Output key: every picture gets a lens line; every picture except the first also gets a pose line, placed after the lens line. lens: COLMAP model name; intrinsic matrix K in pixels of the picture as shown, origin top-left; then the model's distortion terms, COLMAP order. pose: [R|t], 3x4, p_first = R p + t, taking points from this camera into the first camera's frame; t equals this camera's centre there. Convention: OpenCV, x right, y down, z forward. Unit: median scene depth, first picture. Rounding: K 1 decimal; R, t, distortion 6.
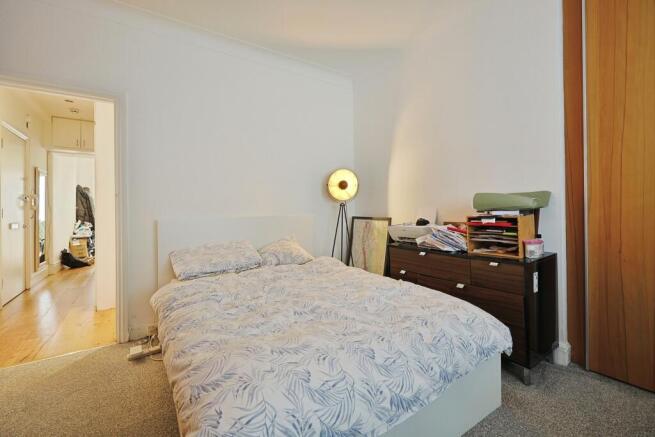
lens RADIAL K [[281.8, 0, 325.5], [0, 281.8, 216.1], [0, 0, 1]] dist [-0.001936, 0.000296]
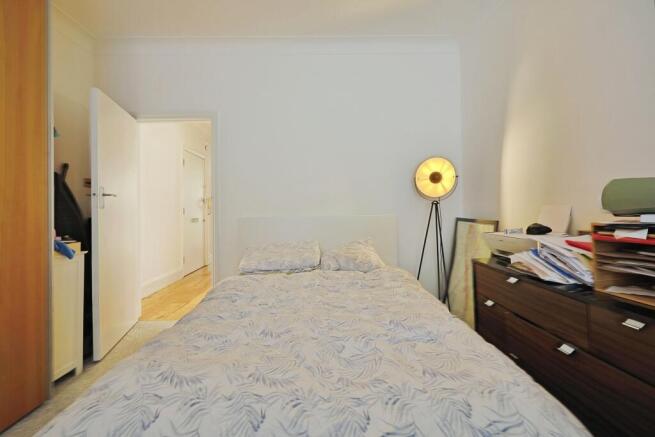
lens RADIAL K [[281.8, 0, 326.4], [0, 281.8, 212.0], [0, 0, 1]] dist [-0.001936, 0.000296]
pose [[0.844069, 0.007210, -0.536186, 0.320698], [-0.010160, 0.999945, -0.002547, -0.012594], [0.536139, 0.007597, 0.844096, 0.239542]]
